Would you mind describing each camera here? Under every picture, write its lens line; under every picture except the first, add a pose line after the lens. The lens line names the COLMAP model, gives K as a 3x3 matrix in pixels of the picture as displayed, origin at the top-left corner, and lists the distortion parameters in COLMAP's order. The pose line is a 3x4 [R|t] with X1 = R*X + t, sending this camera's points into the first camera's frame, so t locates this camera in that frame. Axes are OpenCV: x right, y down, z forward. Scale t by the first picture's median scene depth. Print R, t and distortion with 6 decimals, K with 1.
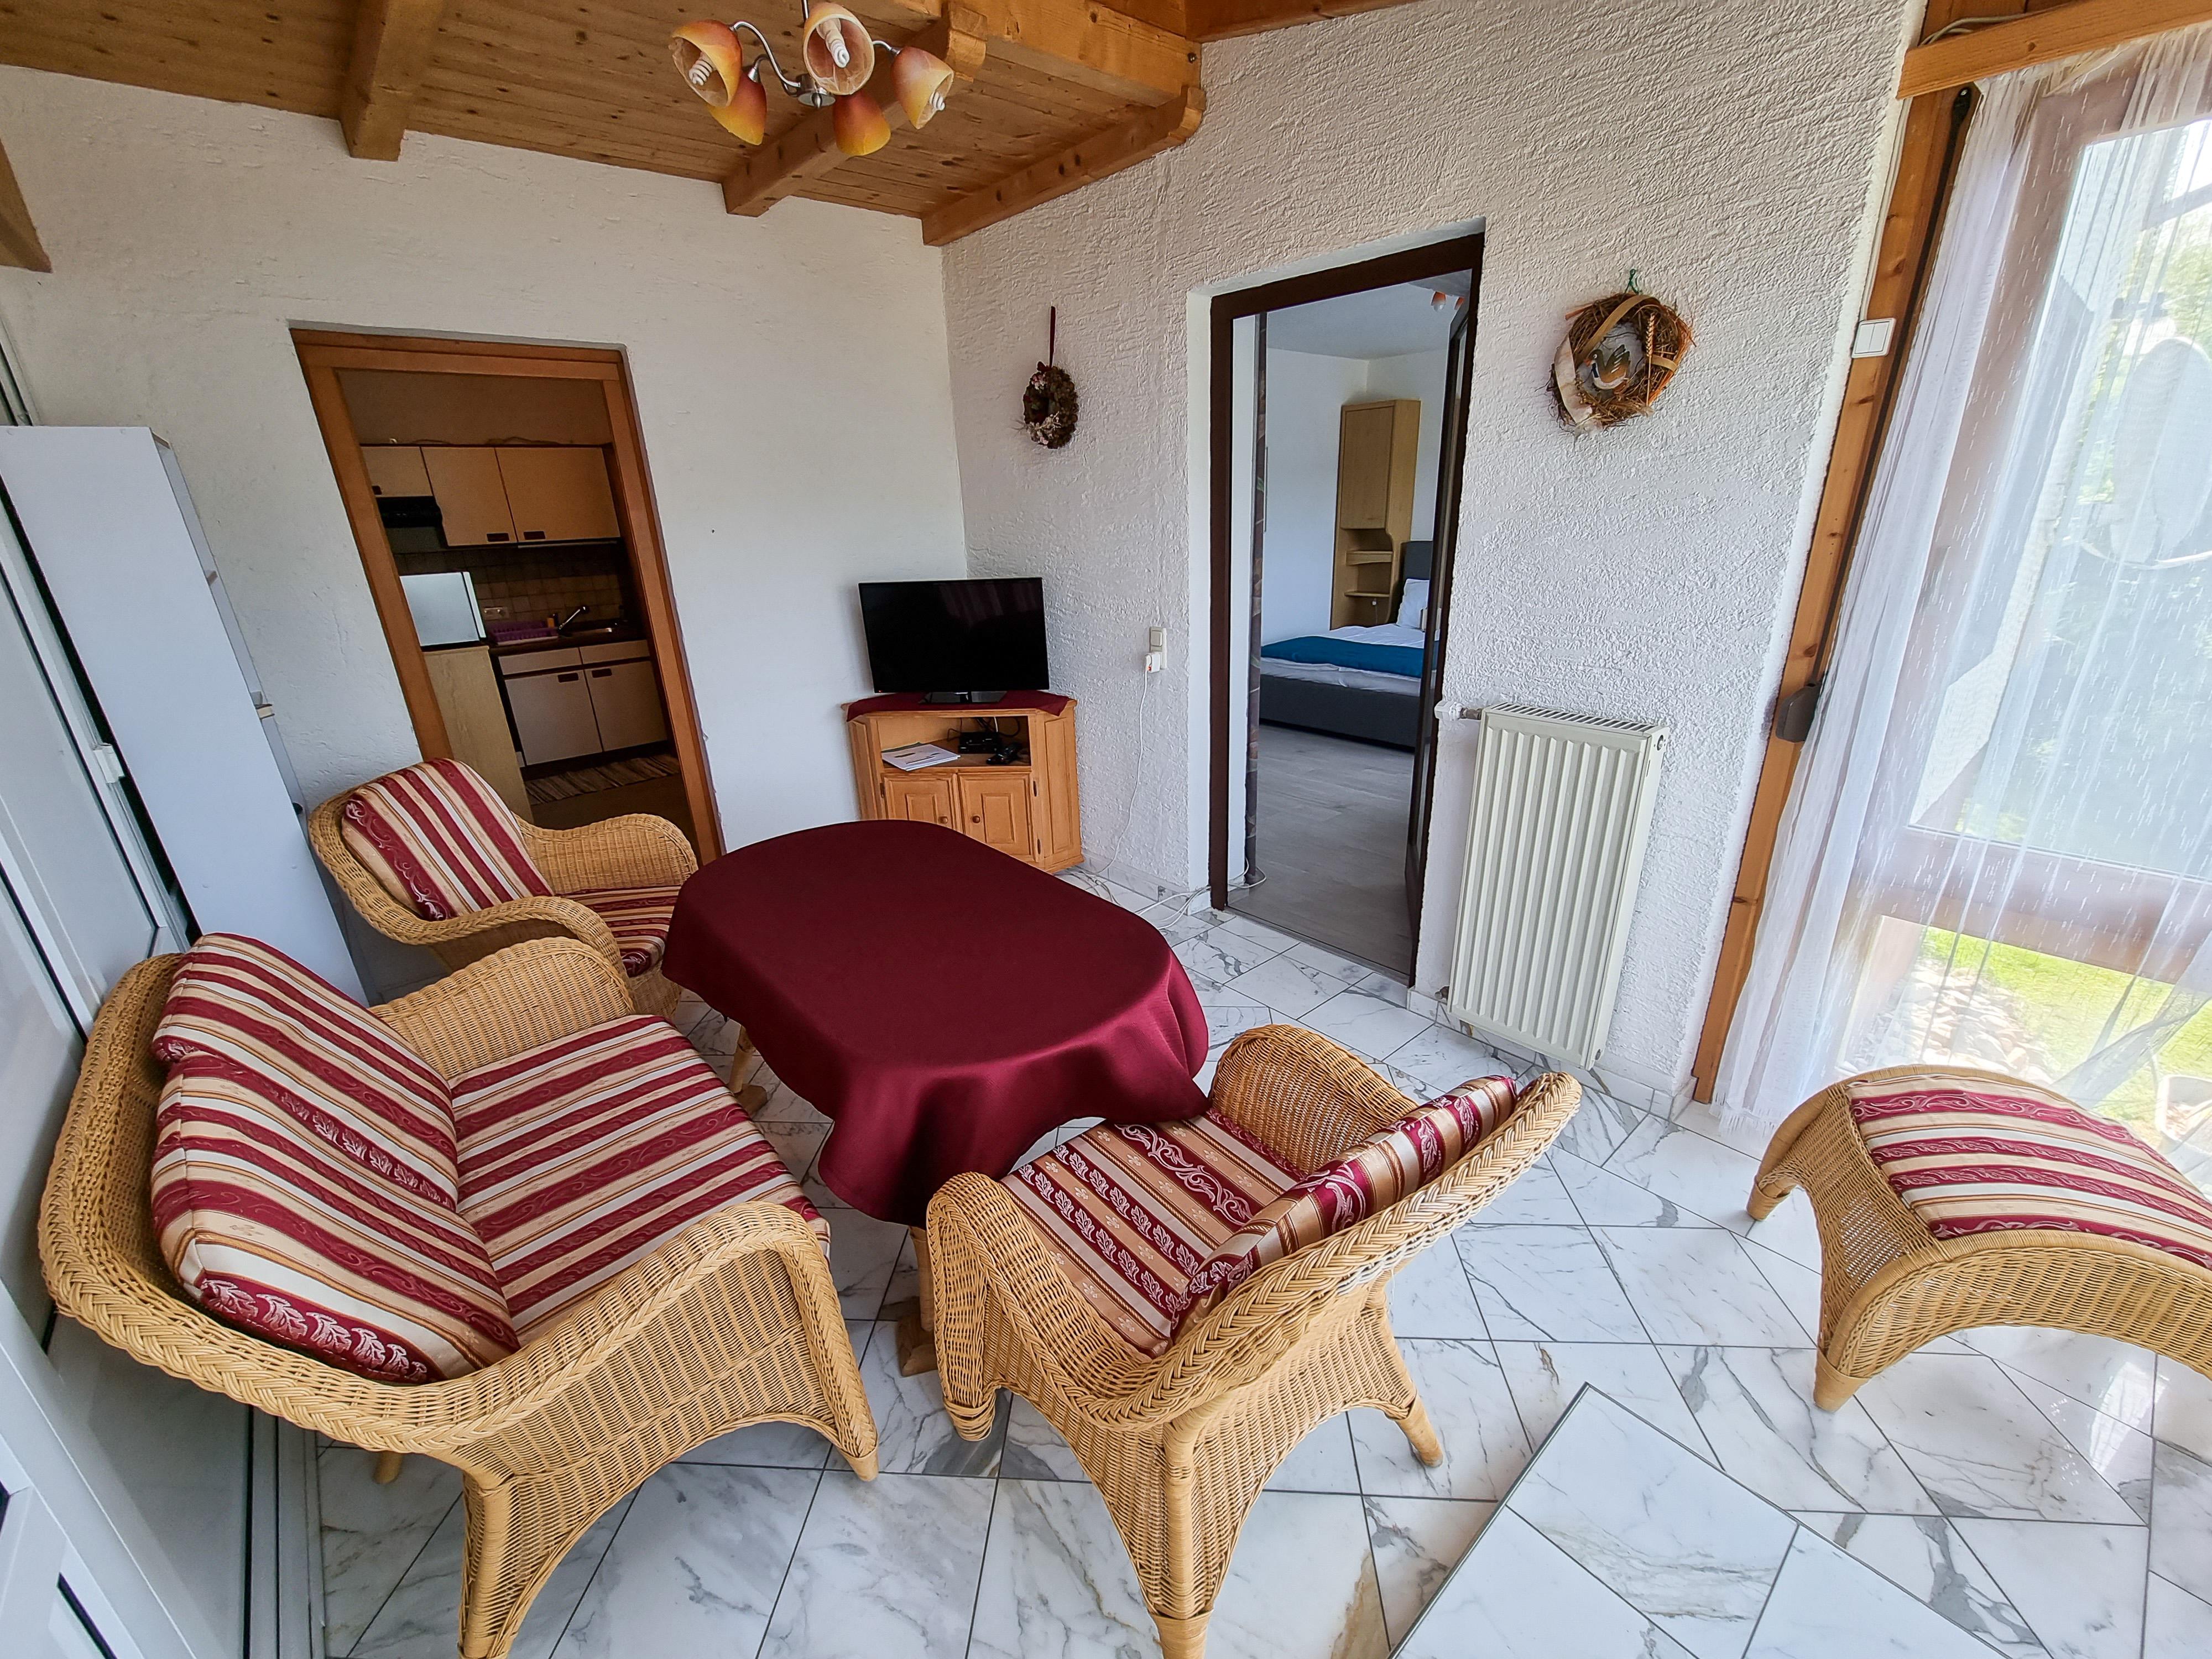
lens RADIAL K [[915.0, 0, 1103.1], [0, 915.0, 838.1], [0, 0, 1]] dist [-0.002595, -0.000086]
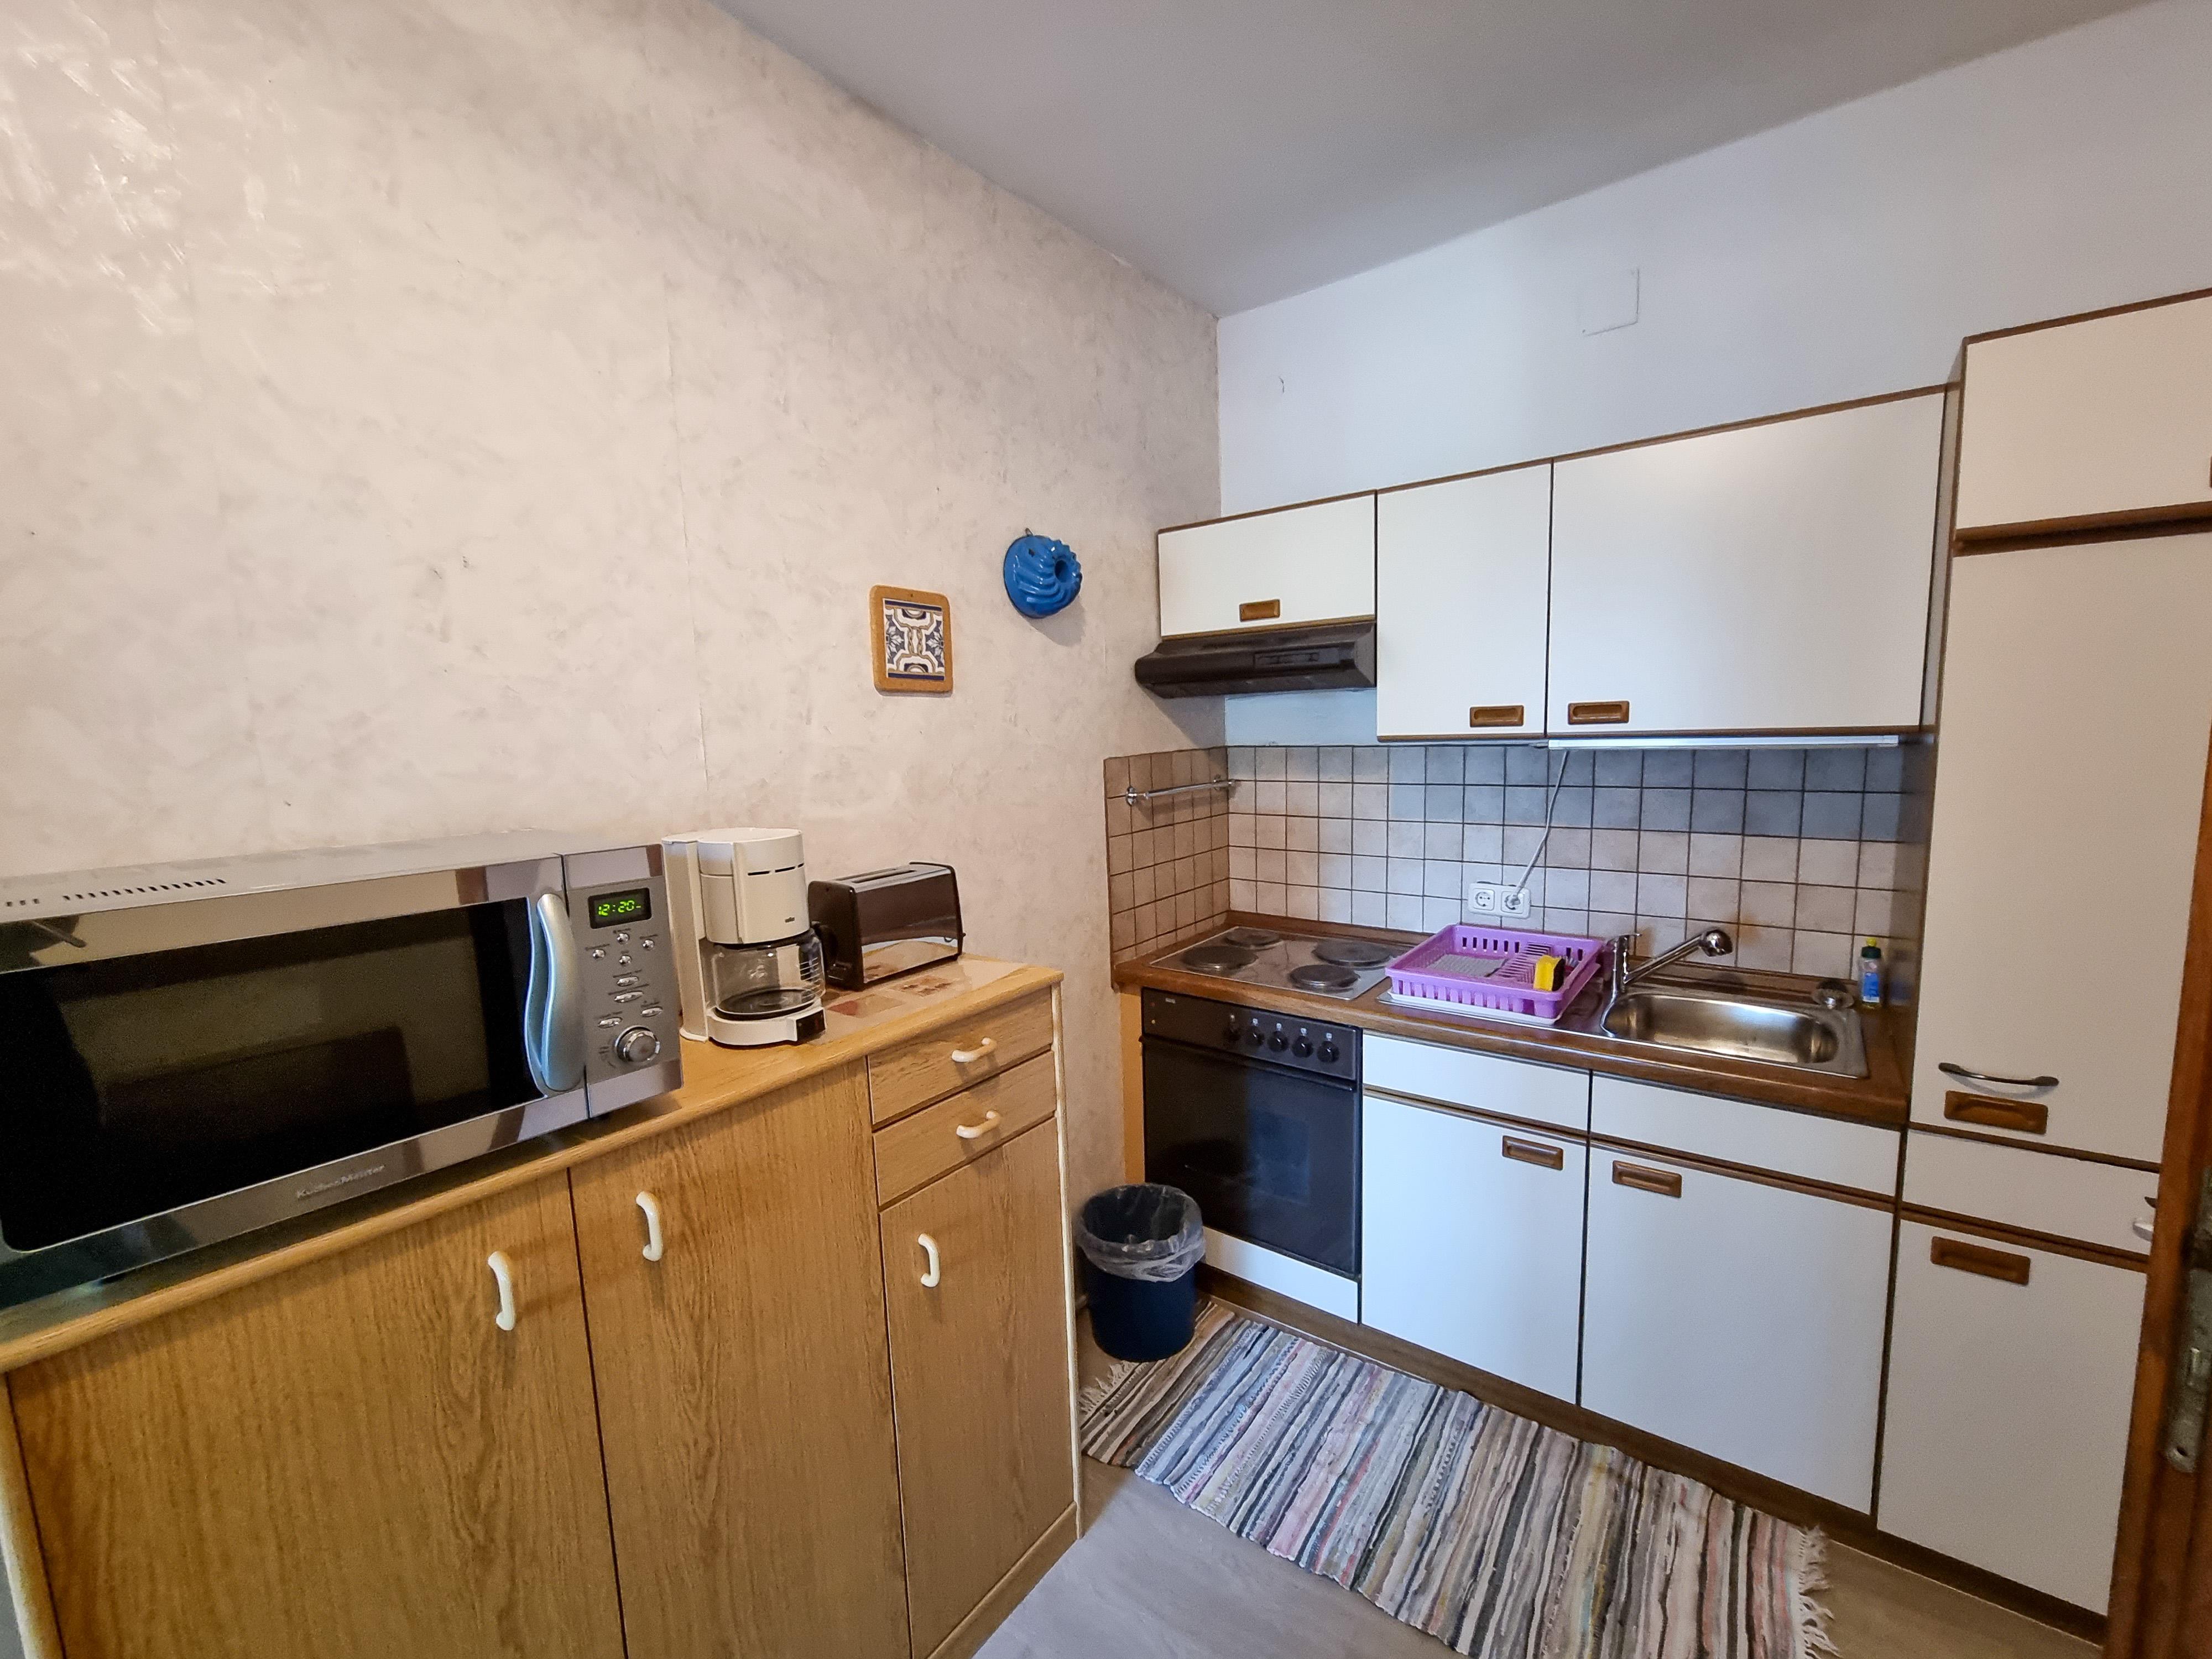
lens RADIAL K [[915.0, 0, 1110.4], [0, 915.0, 837.8], [0, 0, 1]] dist [-0.002595, -0.000086]
pose [[0.216821, 0.152751, -0.964187, -0.331386], [-0.321677, 0.943700, 0.077168, -0.252951], [0.921690, 0.293425, 0.253751, 0.753280]]
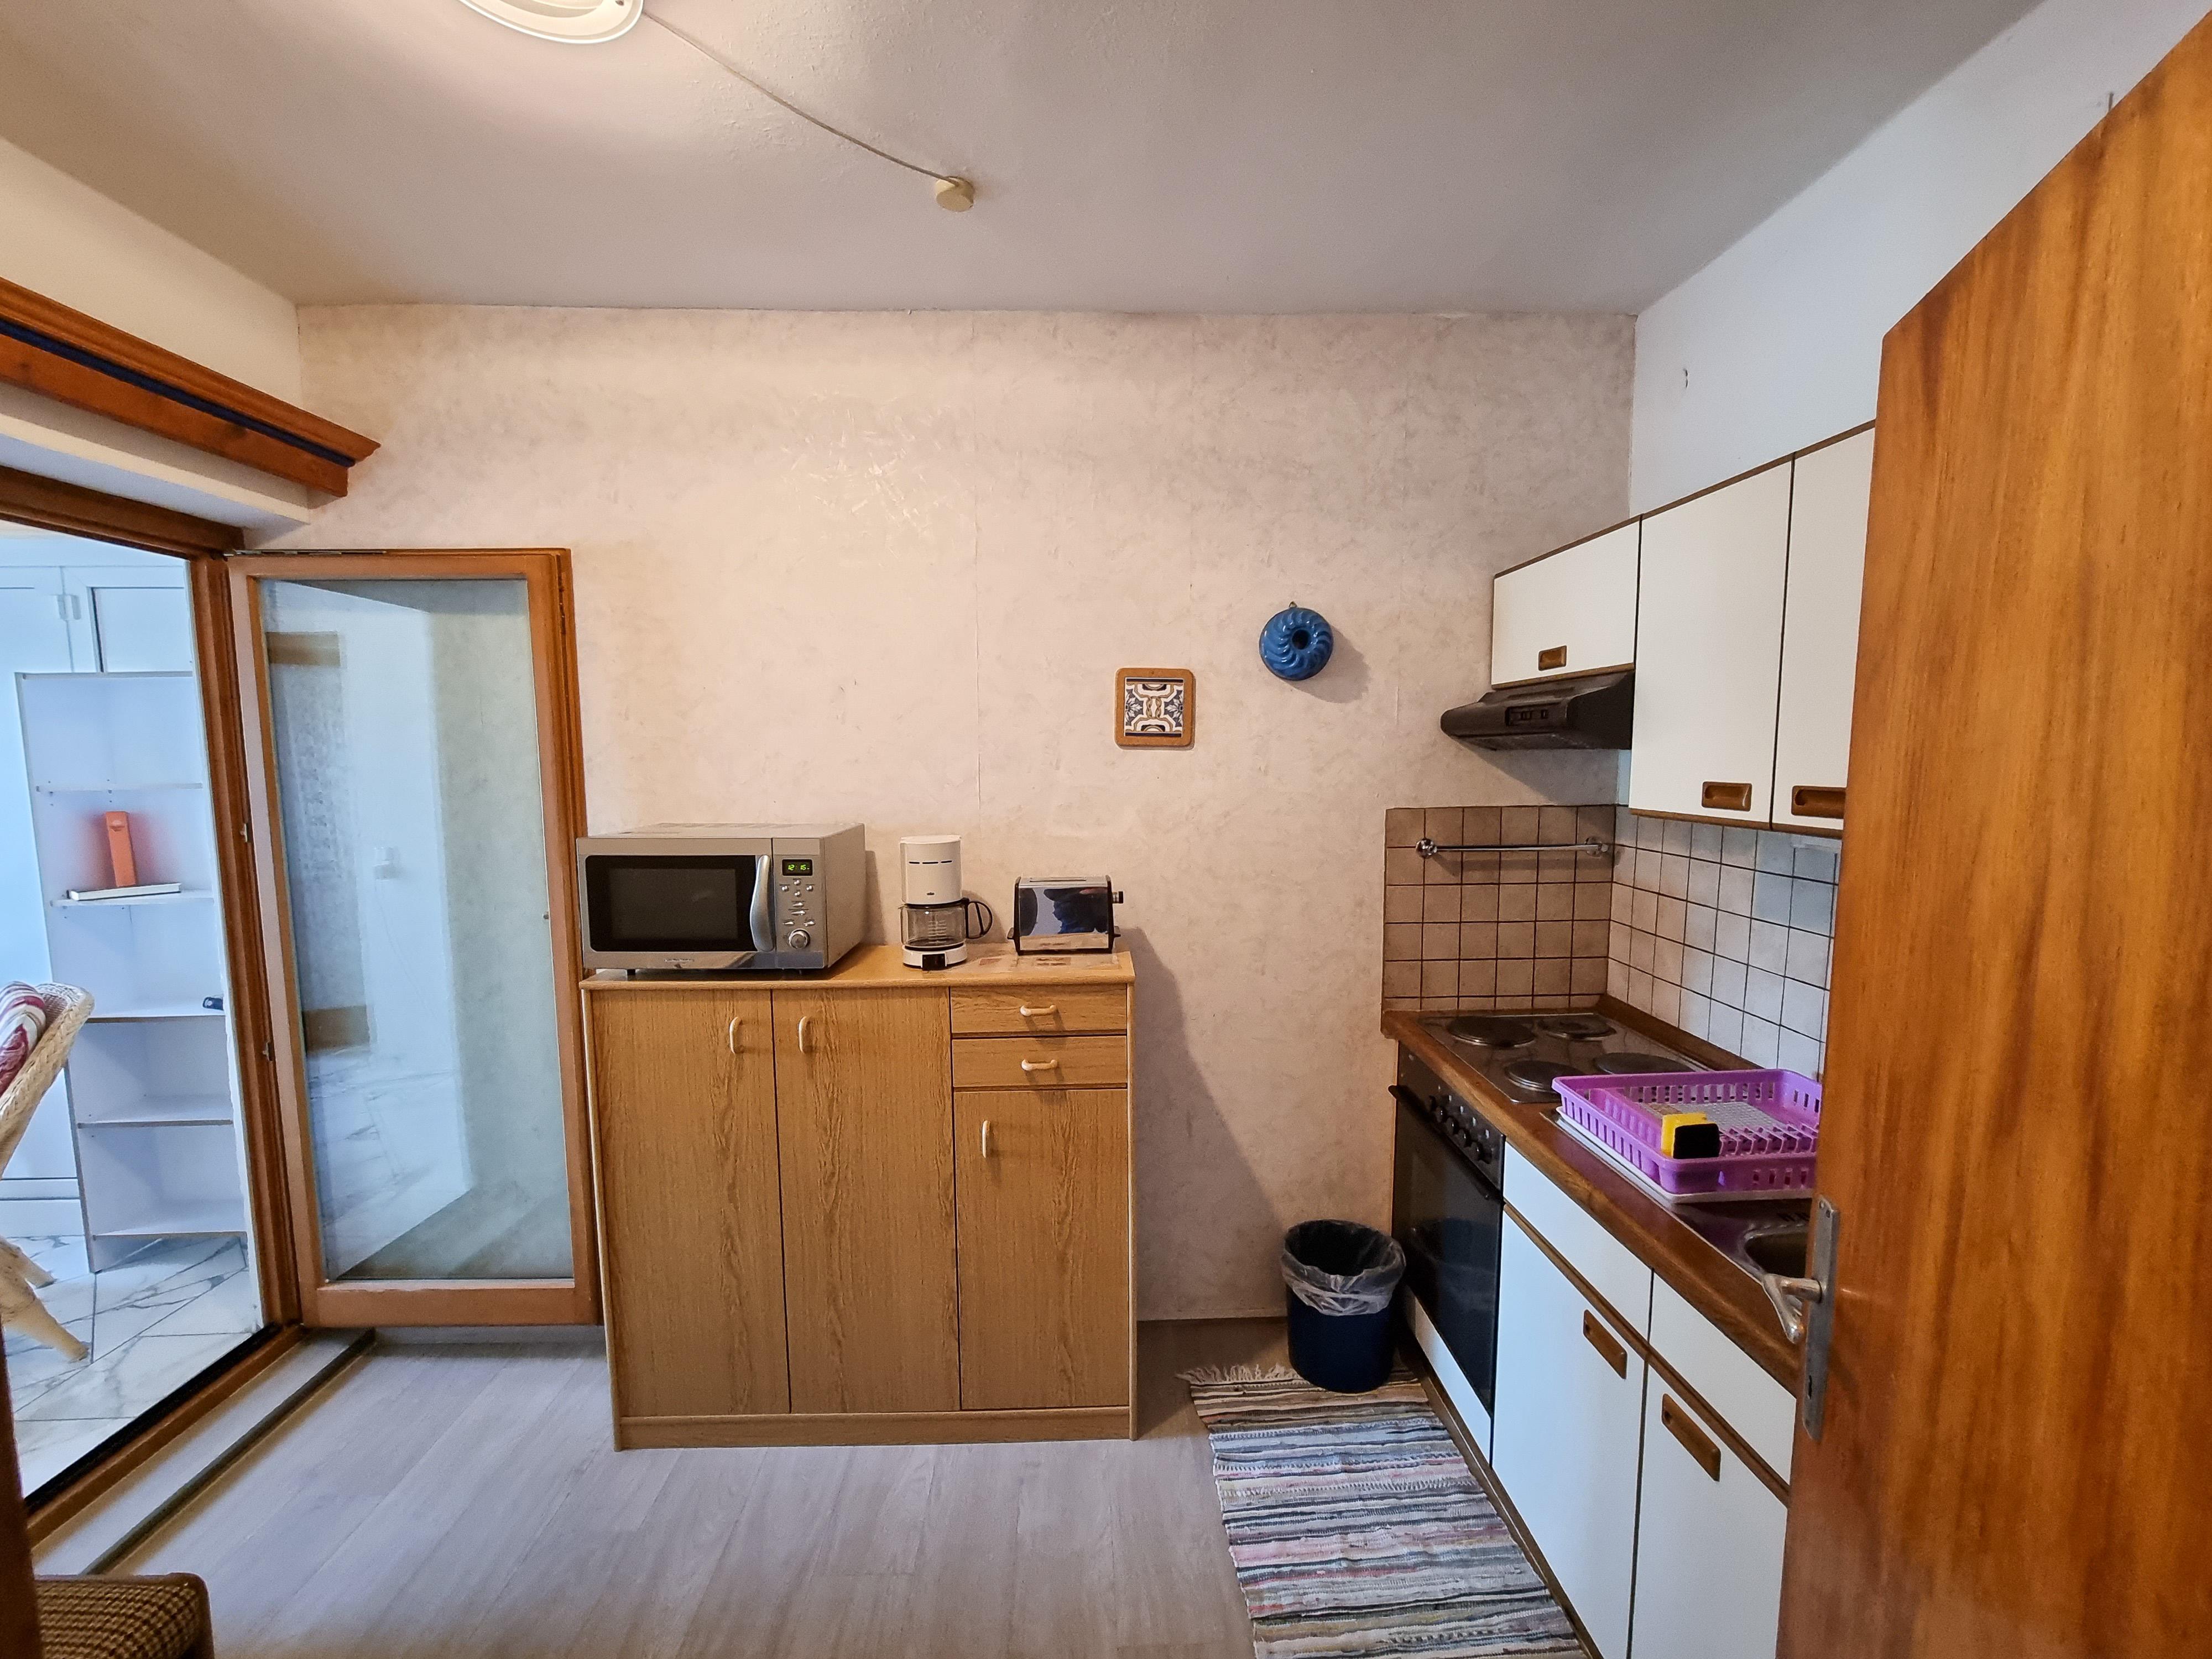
lens RADIAL K [[915.0, 0, 1109.5], [0, 915.0, 837.4], [0, 0, 1]] dist [-0.002595, -0.000086]
pose [[-0.615324, 0.115494, -0.779767, -0.323356], [-0.252962, 0.907959, 0.334096, -0.346947], [0.746583, 0.402829, -0.529474, 0.969487]]
